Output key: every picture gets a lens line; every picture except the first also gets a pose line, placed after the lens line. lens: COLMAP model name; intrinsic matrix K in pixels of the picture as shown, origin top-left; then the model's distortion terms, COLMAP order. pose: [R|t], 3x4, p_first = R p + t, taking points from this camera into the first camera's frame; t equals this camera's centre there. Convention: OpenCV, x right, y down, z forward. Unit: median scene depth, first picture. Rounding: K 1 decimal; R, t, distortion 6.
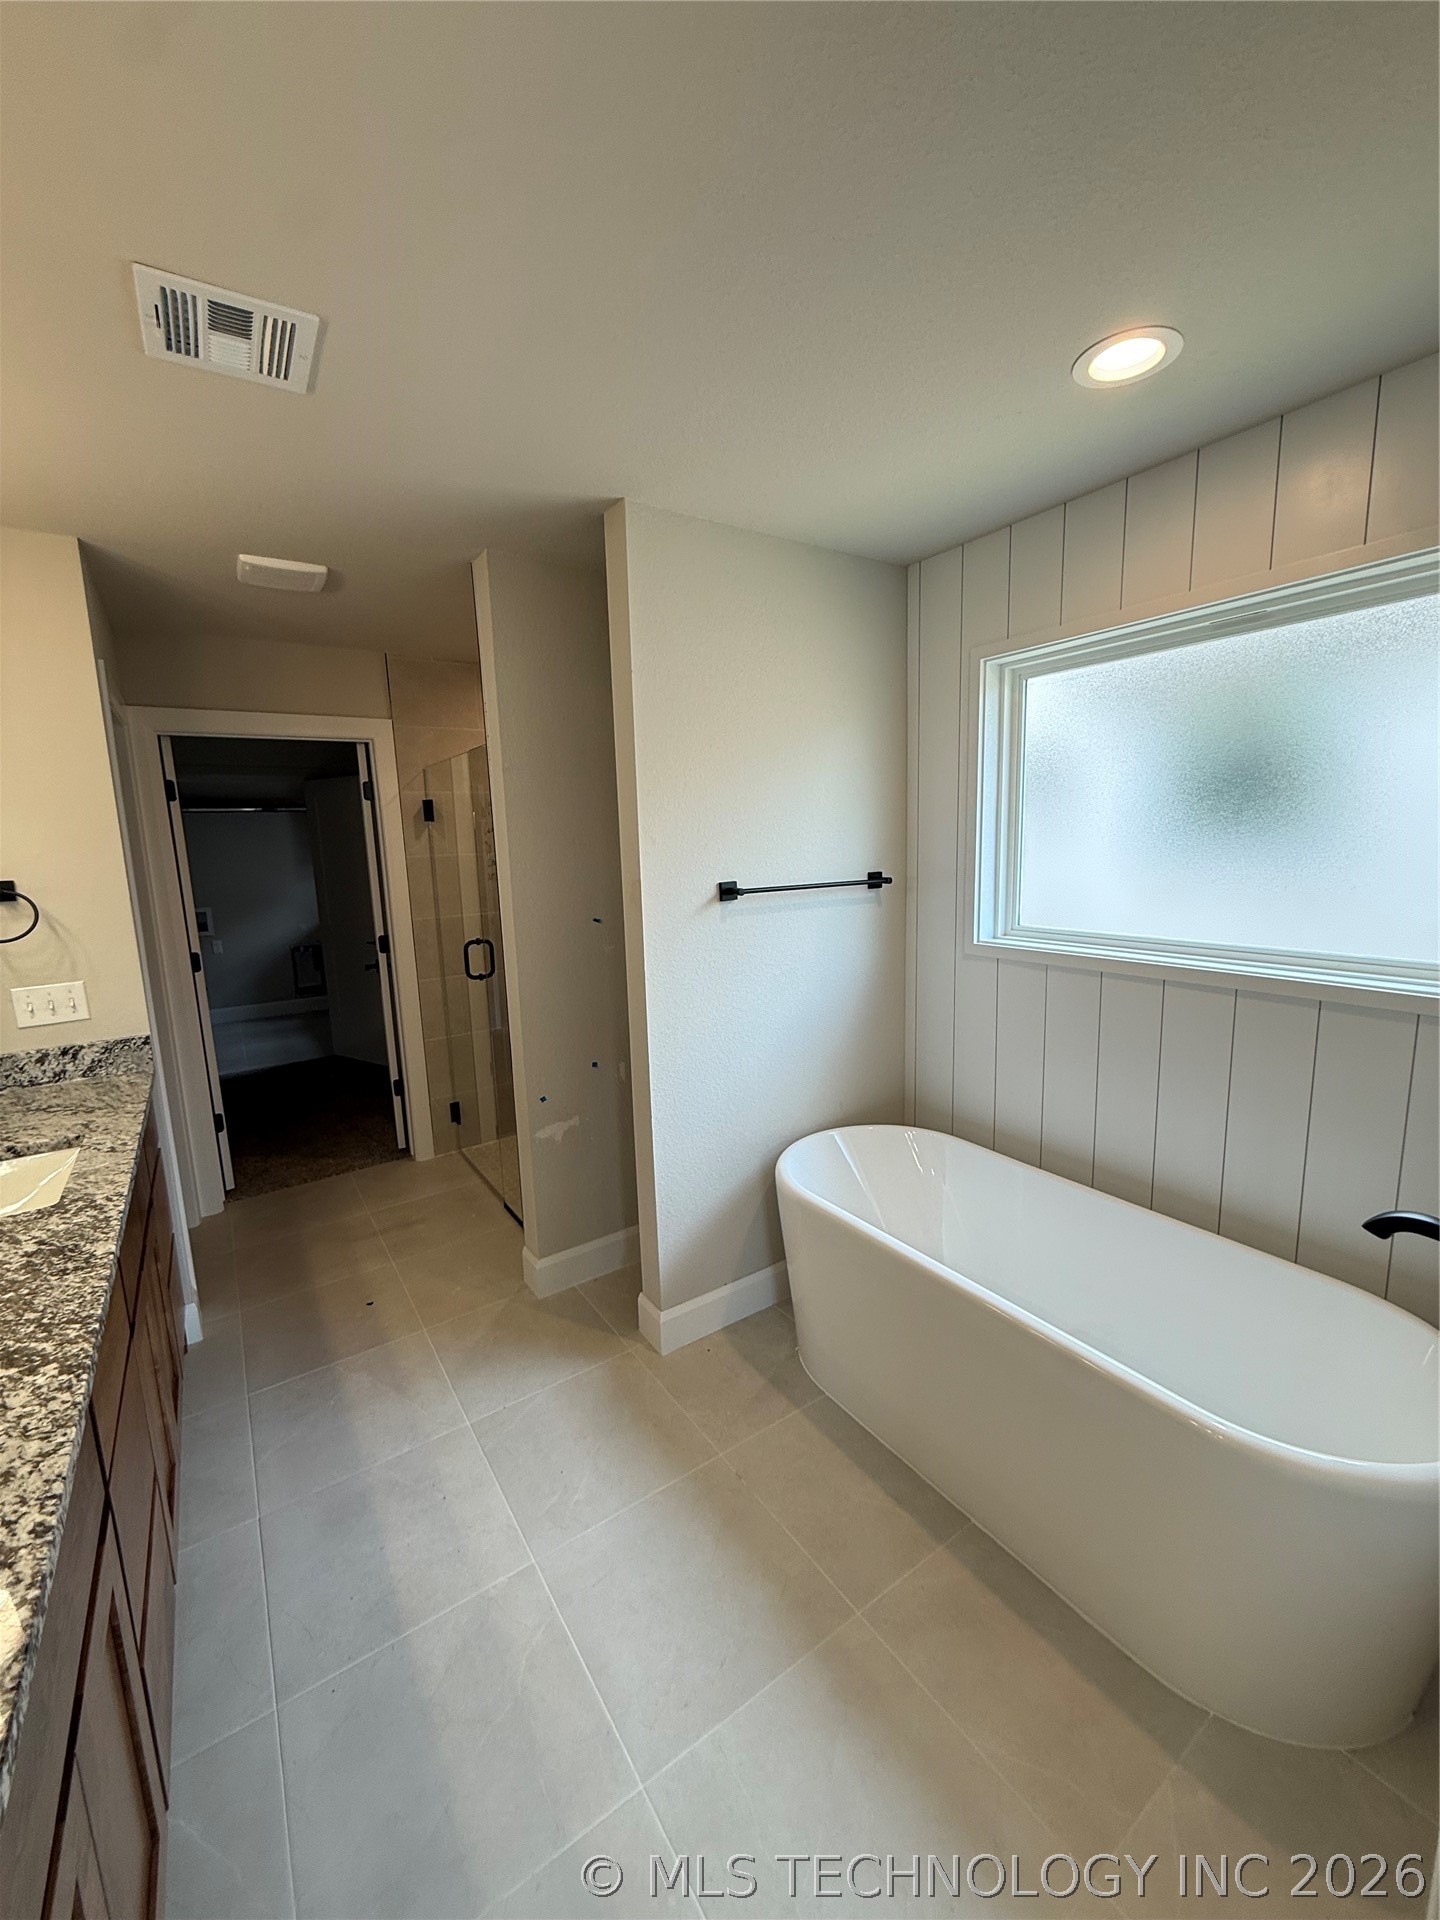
lens RADIAL K [[766.6, 0, 720.0], [0, 766.6, 960.0], [0, 0, 1]] dist [0.002227, 0.000083]
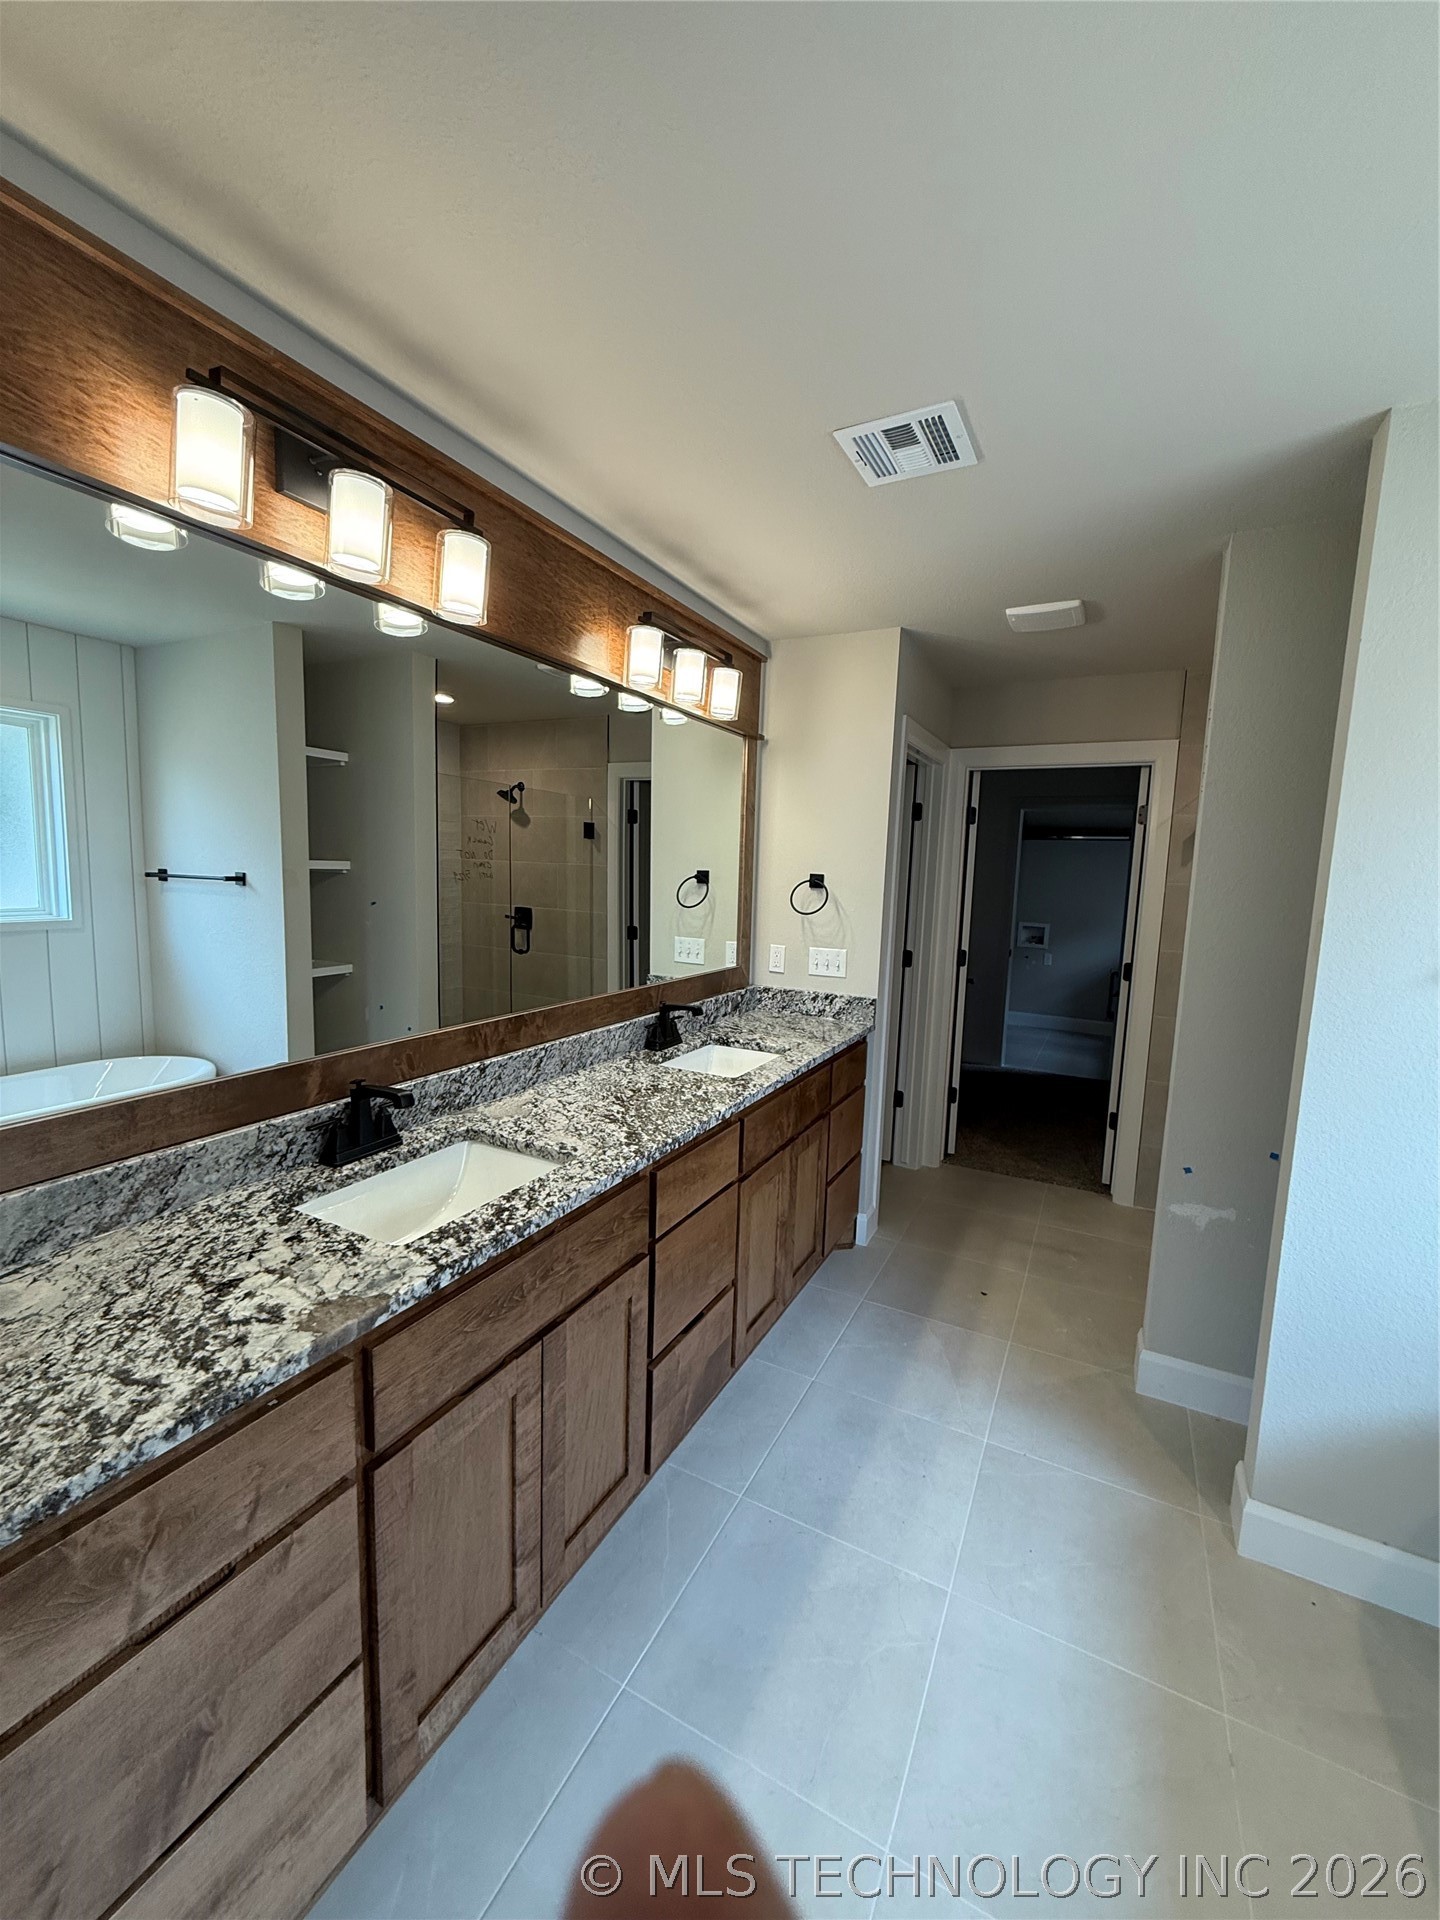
lens RADIAL K [[766.6, 0, 720.0], [0, 766.6, 960.0], [0, 0, 1]] dist [0.002227, 0.000083]
pose [[0.473354, 0.152912, -0.867499, 0.247834], [-0.190603, 0.979267, 0.068610, -0.005622], [0.860004, 0.132870, 0.492685, 0.122227]]
